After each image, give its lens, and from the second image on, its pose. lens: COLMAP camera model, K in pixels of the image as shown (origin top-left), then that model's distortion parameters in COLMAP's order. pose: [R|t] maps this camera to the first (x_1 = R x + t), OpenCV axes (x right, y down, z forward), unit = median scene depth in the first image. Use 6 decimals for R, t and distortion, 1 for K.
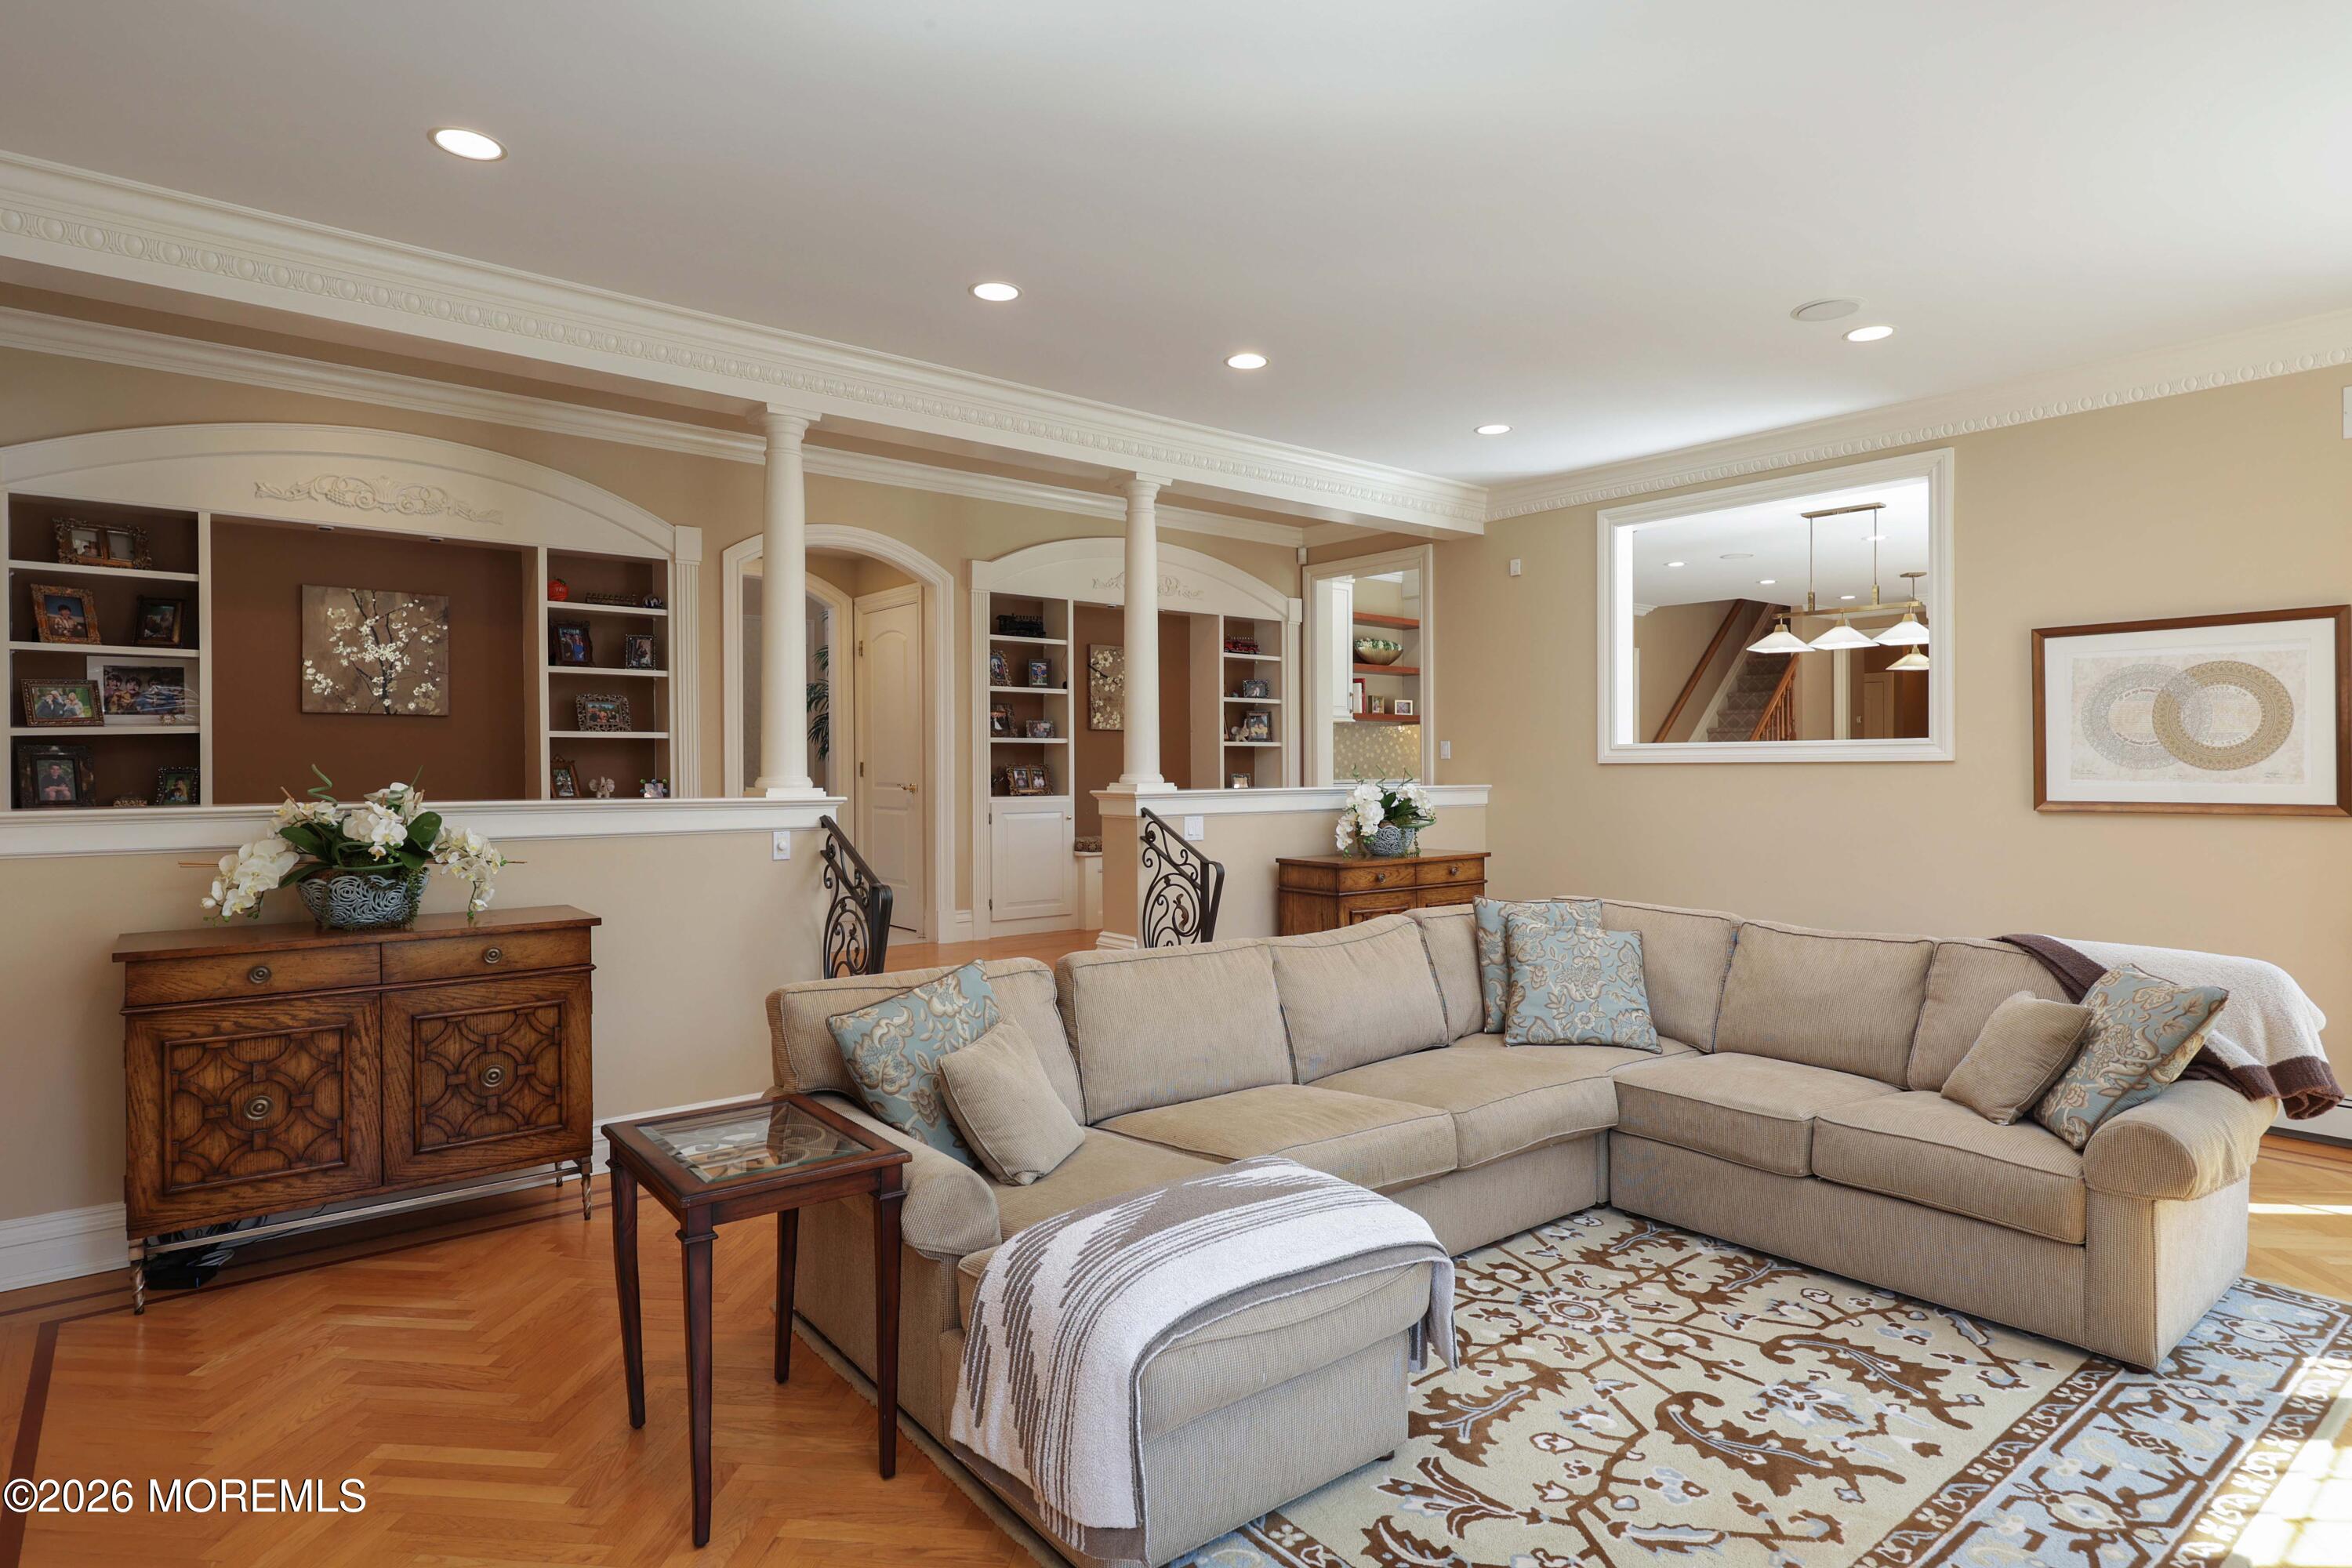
lens RADIAL K [[1287.2, 0, 1212.5], [0, 1287.2, 775.0], [0, 0, 1]] dist [-0.000360, -0.000057]
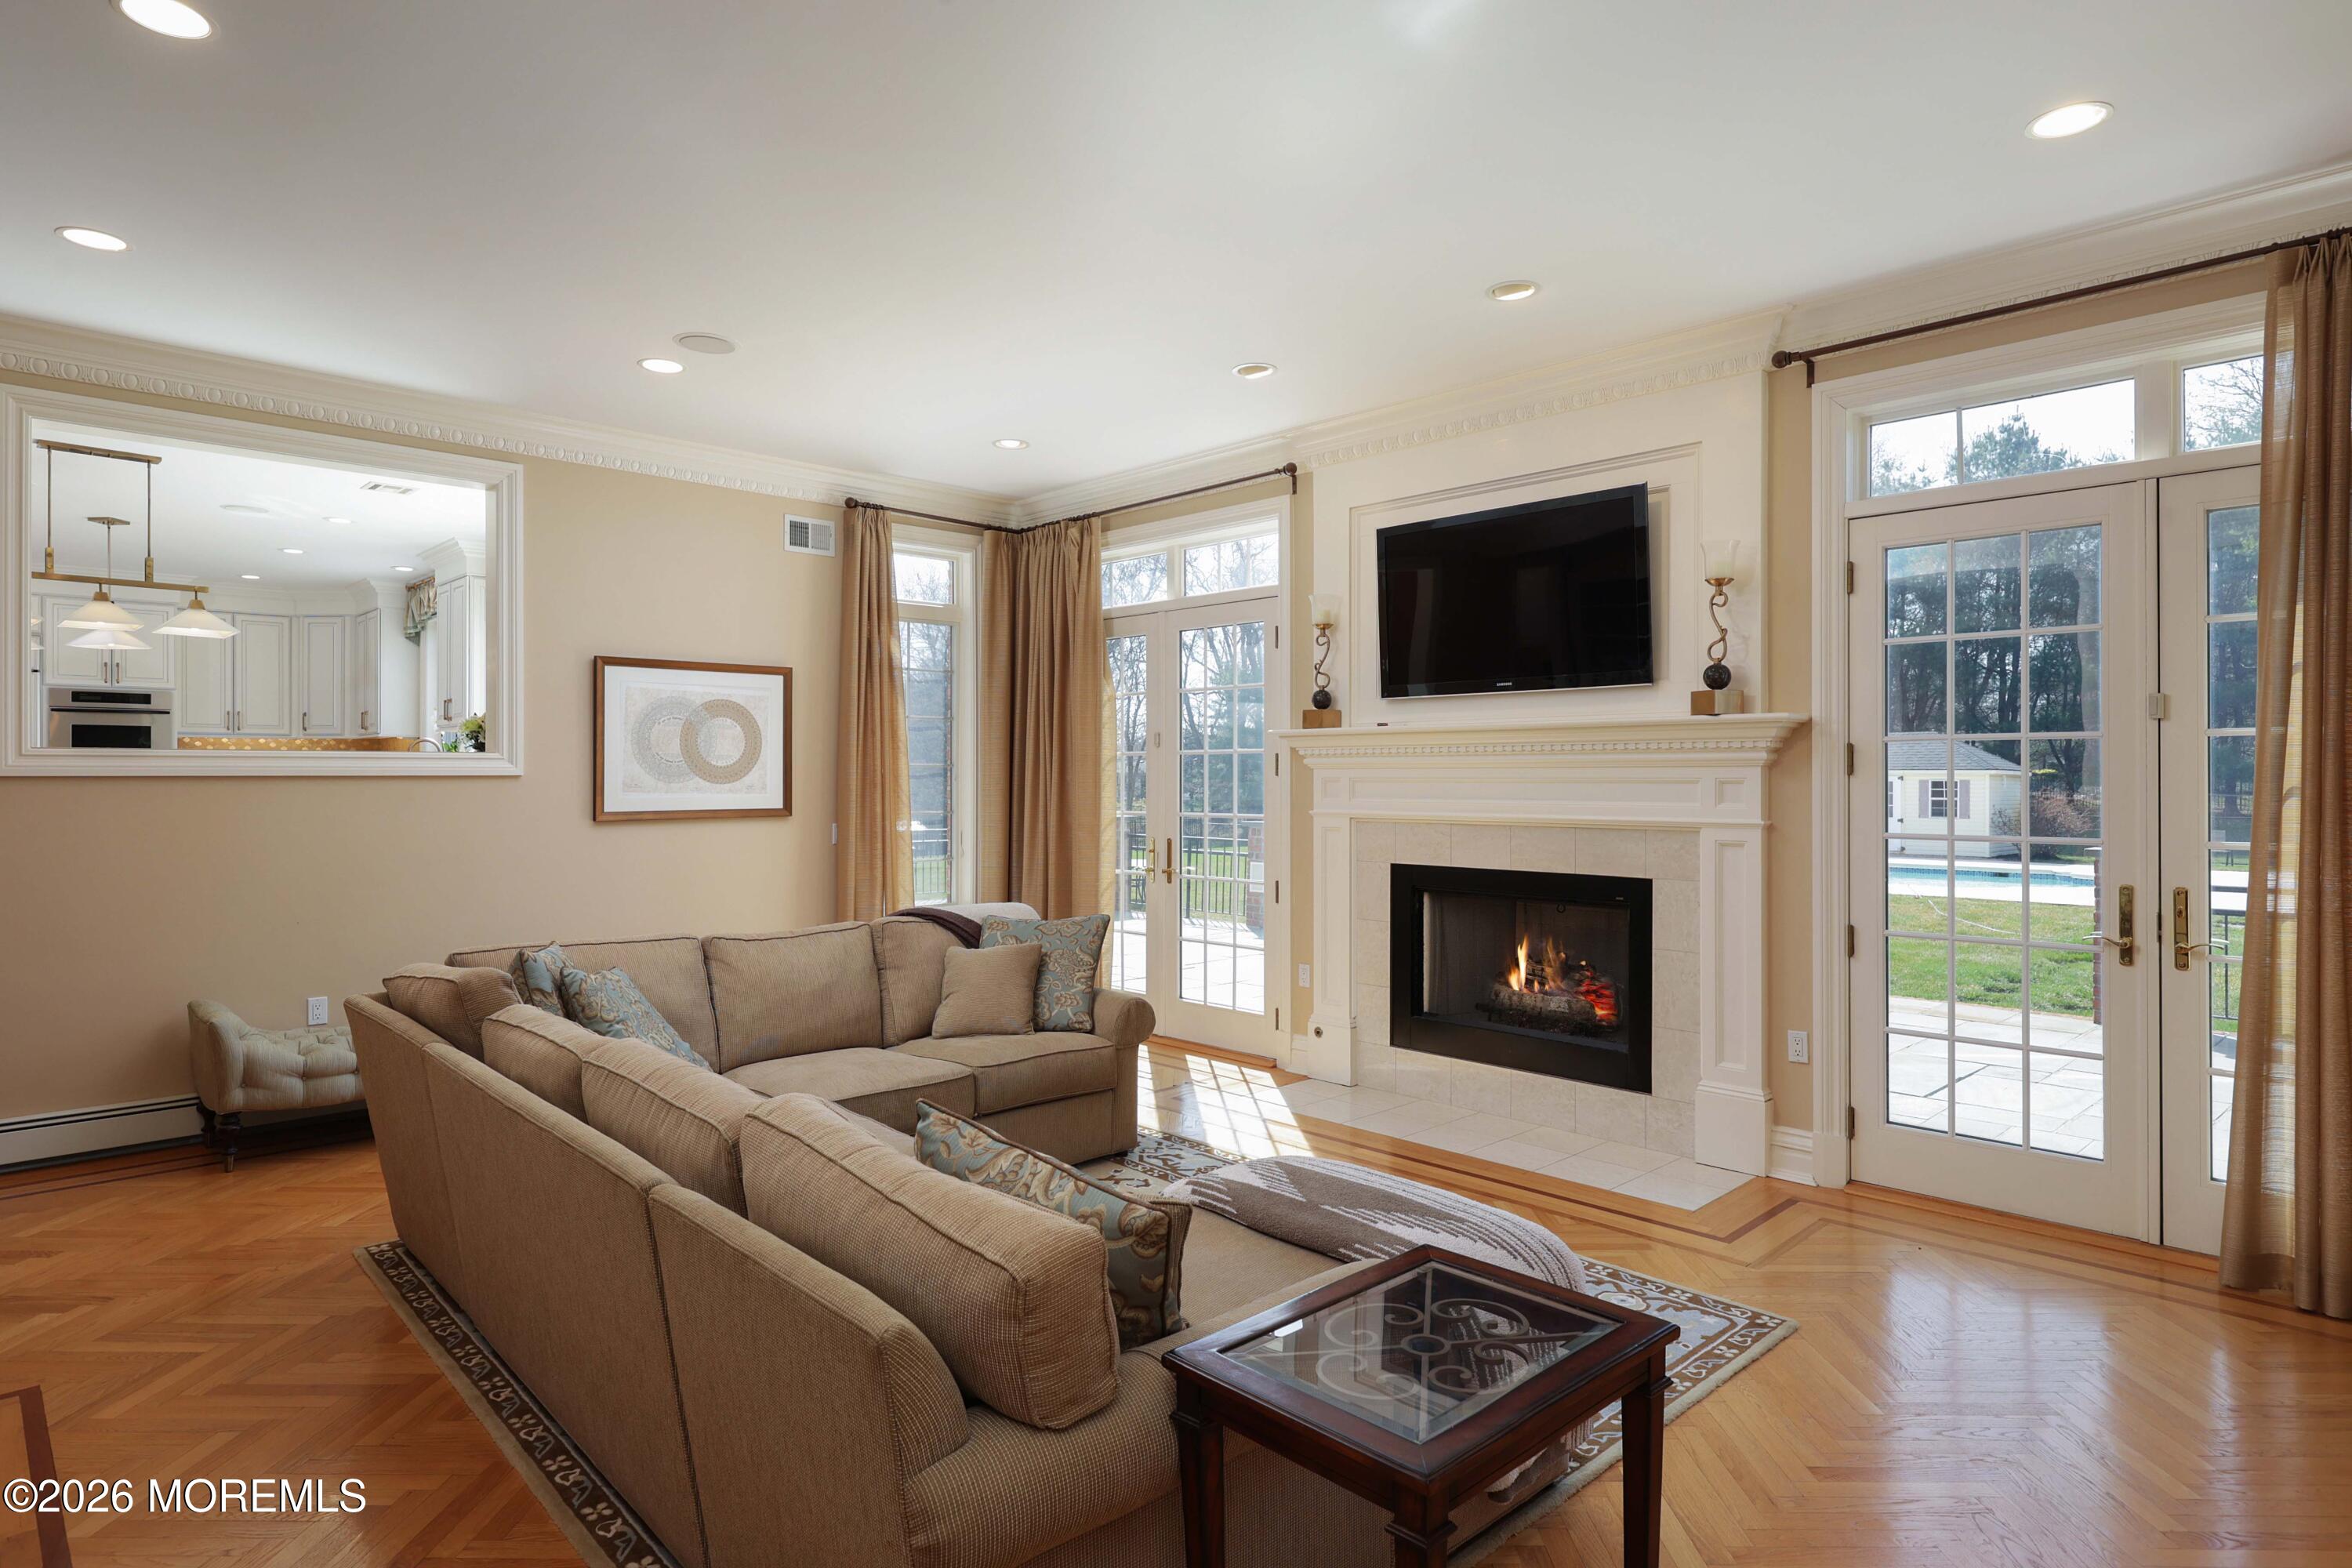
lens RADIAL K [[1287.2, 0, 1212.5], [0, 1287.2, 775.0], [0, 0, 1]] dist [-0.000360, -0.000057]
pose [[-0.082425, 0.006944, 0.996573, -0.533656], [0.011882, 0.999912, -0.005985, 0.000765], [-0.996526, 0.011348, -0.082500, 0.609680]]
